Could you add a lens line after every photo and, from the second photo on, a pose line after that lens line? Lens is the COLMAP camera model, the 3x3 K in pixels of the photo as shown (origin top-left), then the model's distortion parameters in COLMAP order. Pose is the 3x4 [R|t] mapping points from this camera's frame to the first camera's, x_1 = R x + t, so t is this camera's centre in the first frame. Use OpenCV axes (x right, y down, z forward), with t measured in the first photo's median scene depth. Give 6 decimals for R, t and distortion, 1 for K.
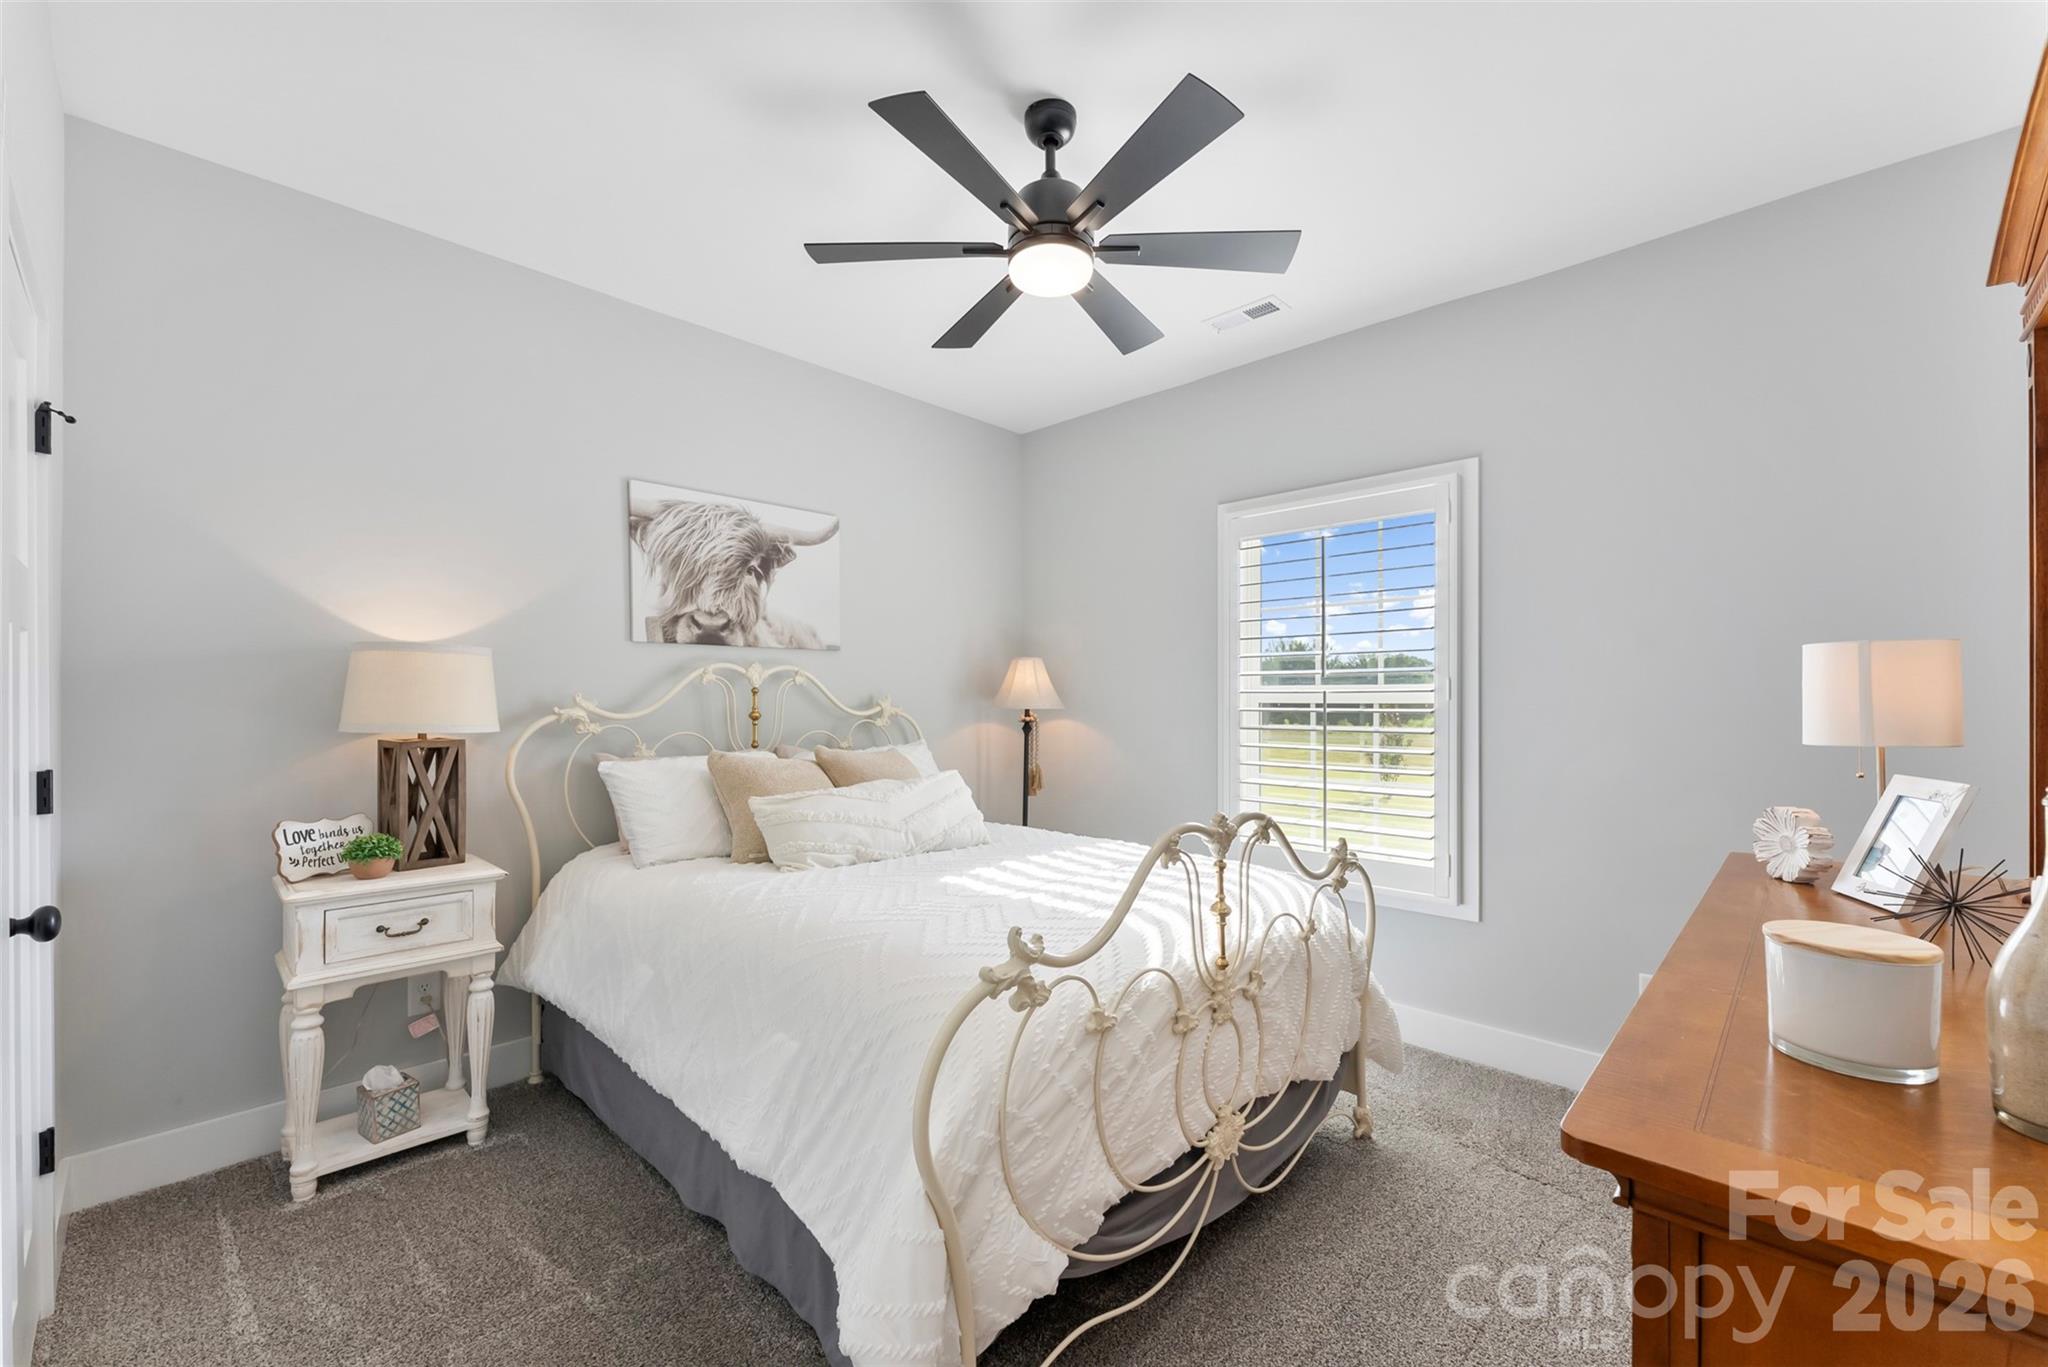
lens RADIAL K [[824.2, 0, 1028.9], [0, 824.2, 692.1], [0, 0, 1]] dist [-0.002371, -0.000169]
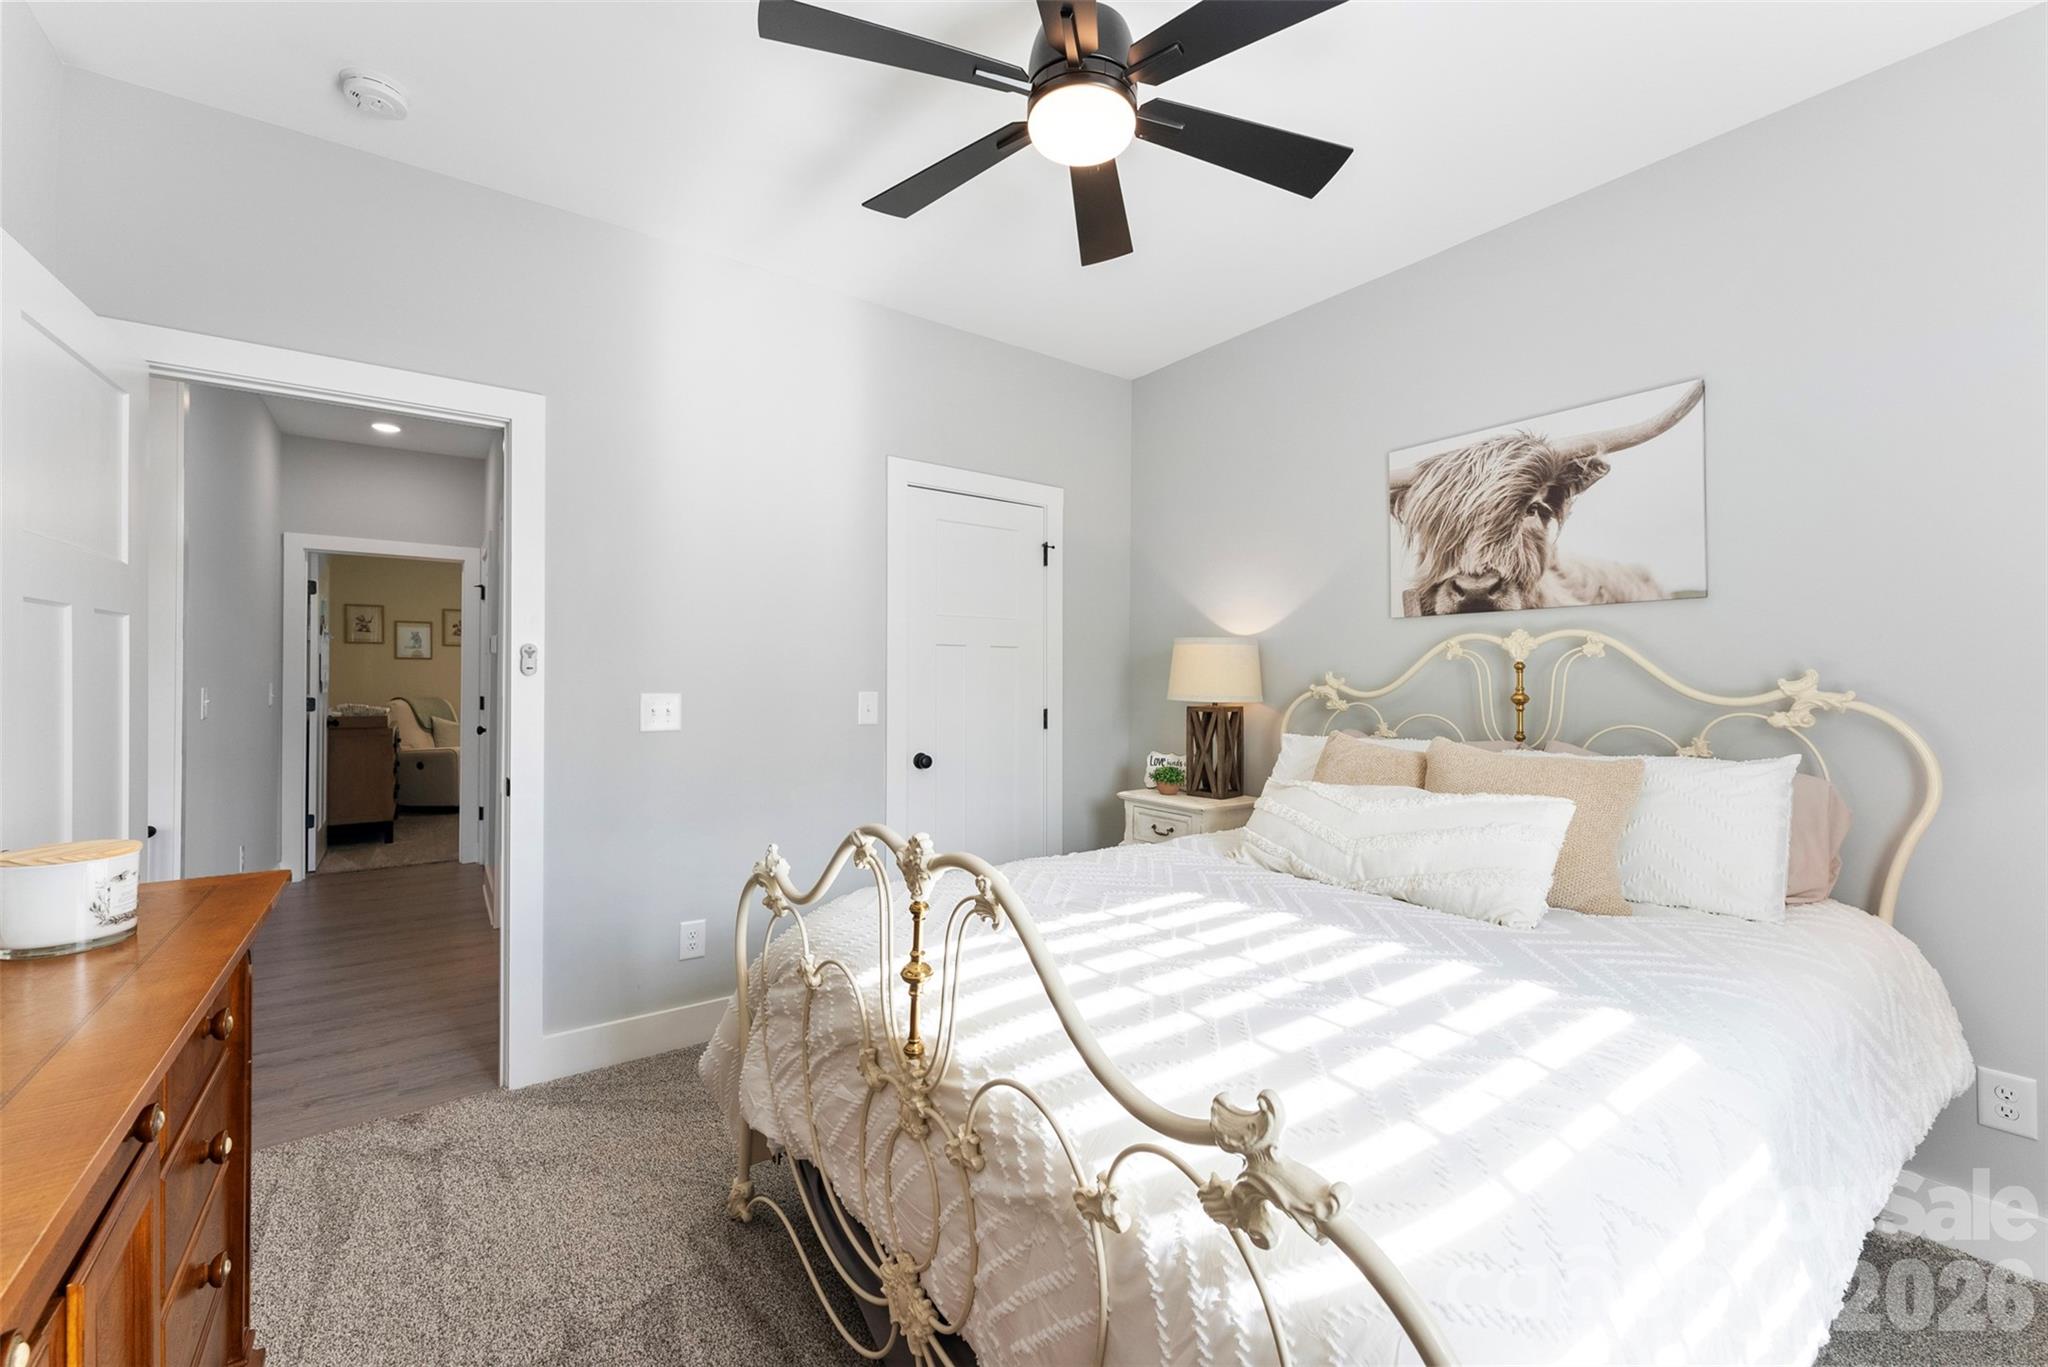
lens RADIAL K [[824.2, 0, 1026.7], [0, 824.2, 678.7], [0, 0, 1]] dist [-0.002371, -0.000169]
pose [[-0.171230, -0.002040, -0.985229, 0.511308], [0.005671, 0.999979, -0.003056, 0.009825], [0.985215, -0.006110, -0.171215, 0.686766]]
